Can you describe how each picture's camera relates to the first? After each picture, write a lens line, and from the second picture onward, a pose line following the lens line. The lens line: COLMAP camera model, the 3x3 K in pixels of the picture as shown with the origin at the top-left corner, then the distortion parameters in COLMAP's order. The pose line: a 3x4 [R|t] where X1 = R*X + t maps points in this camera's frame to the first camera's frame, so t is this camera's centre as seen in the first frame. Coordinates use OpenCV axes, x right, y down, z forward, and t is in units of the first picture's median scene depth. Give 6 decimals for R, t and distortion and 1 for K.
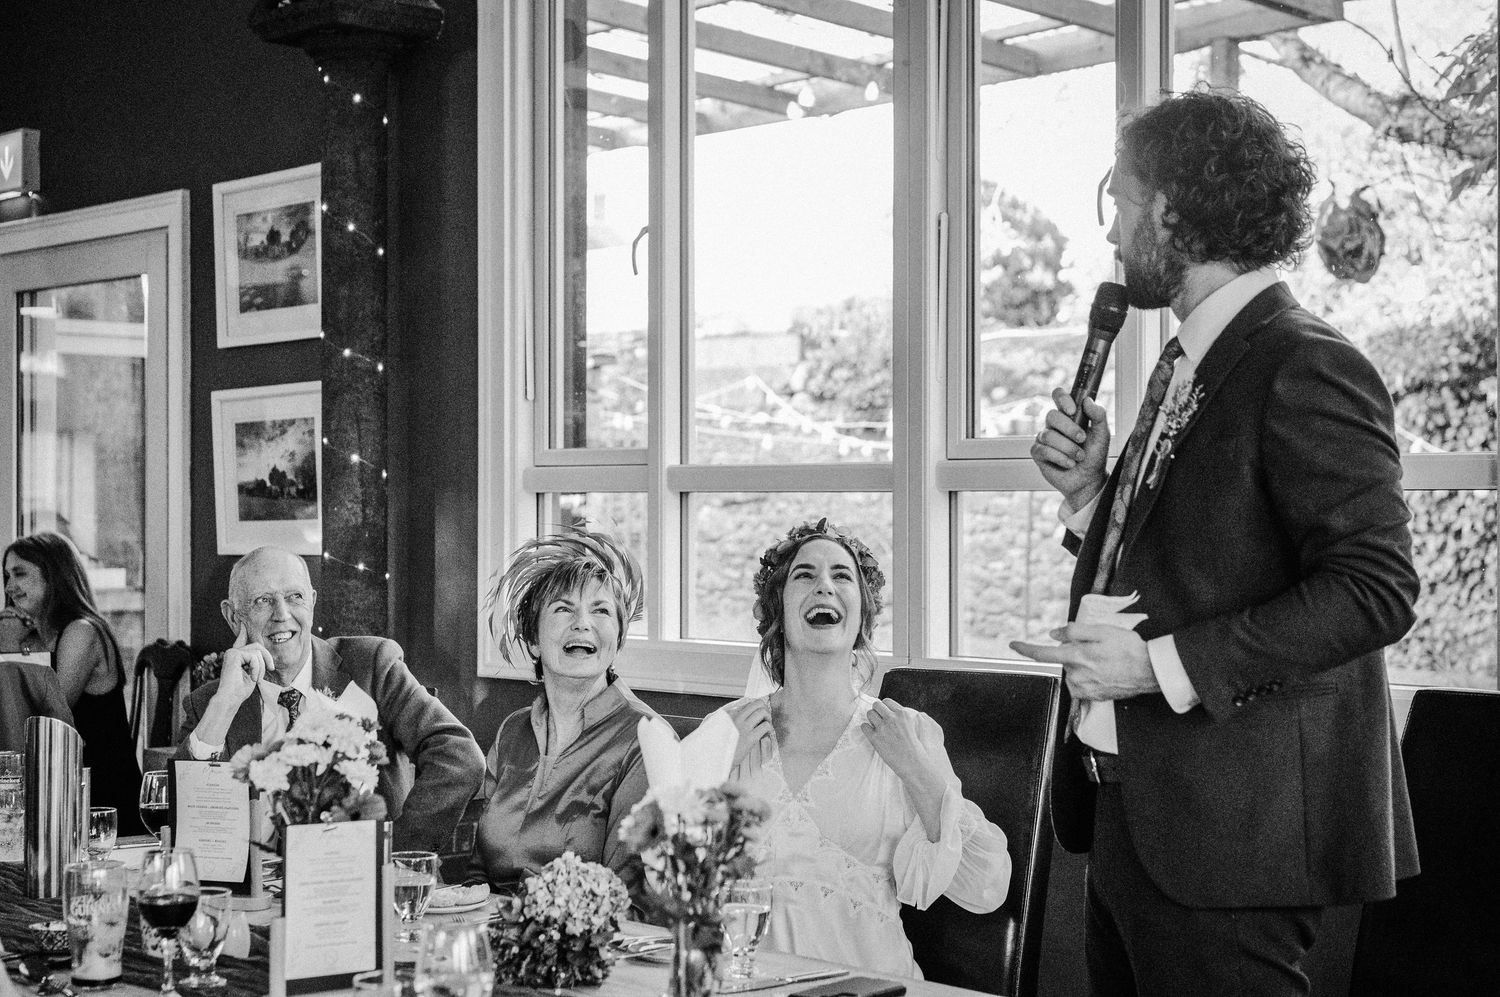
lens RADIAL K [[2441.3, 0, 750.0], [0, 2441.3, 498.5], [0, 0, 1]] dist [0.036959, -0.103406]
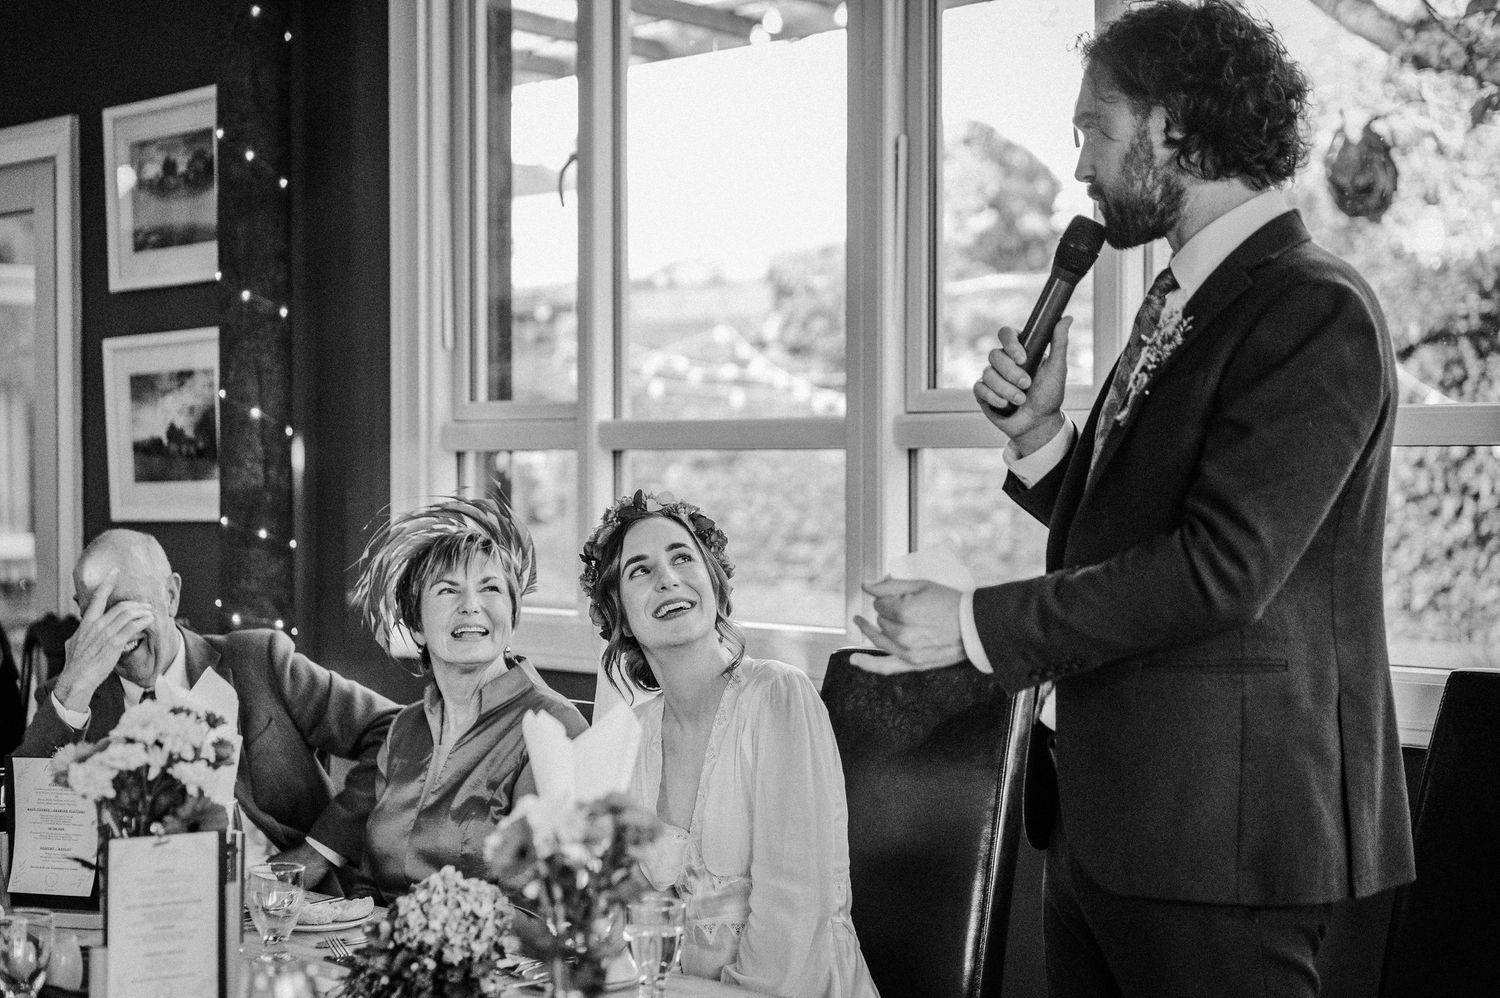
lens RADIAL K [[2529.6, 0, 775.5], [0, 2529.6, 503.1], [0, 0, 1]] dist [0.022366, 0.088413]
pose [[0.999930, -0.000503, 0.011792, 0.018825], [0.000298, 0.999848, 0.017413, 0.000472], [-0.011799, -0.017408, 0.999779, 0.064961]]
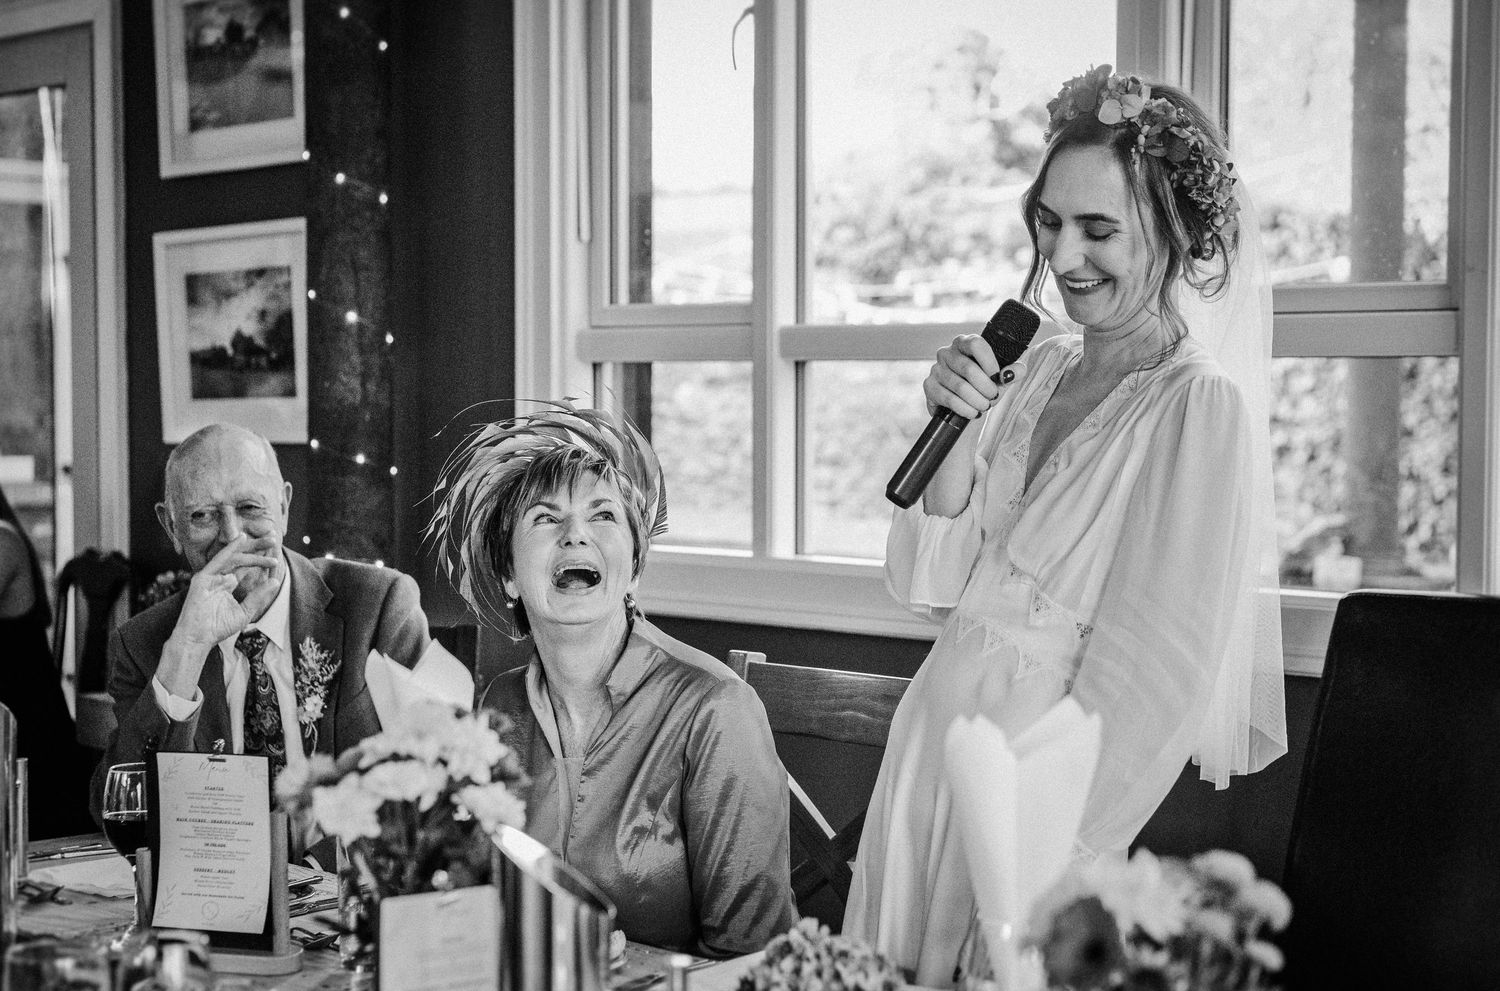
lens RADIAL K [[2441.3, 0, 750.0], [0, 2441.3, 495.5], [0, 0, 1]] dist [0.036959, -0.103406]
pose [[0.998942, -0.001309, 0.045962, -0.072272], [-0.000856, 0.998892, 0.047058, 0.003130], [-0.045972, -0.047048, 0.997834, 0.227412]]
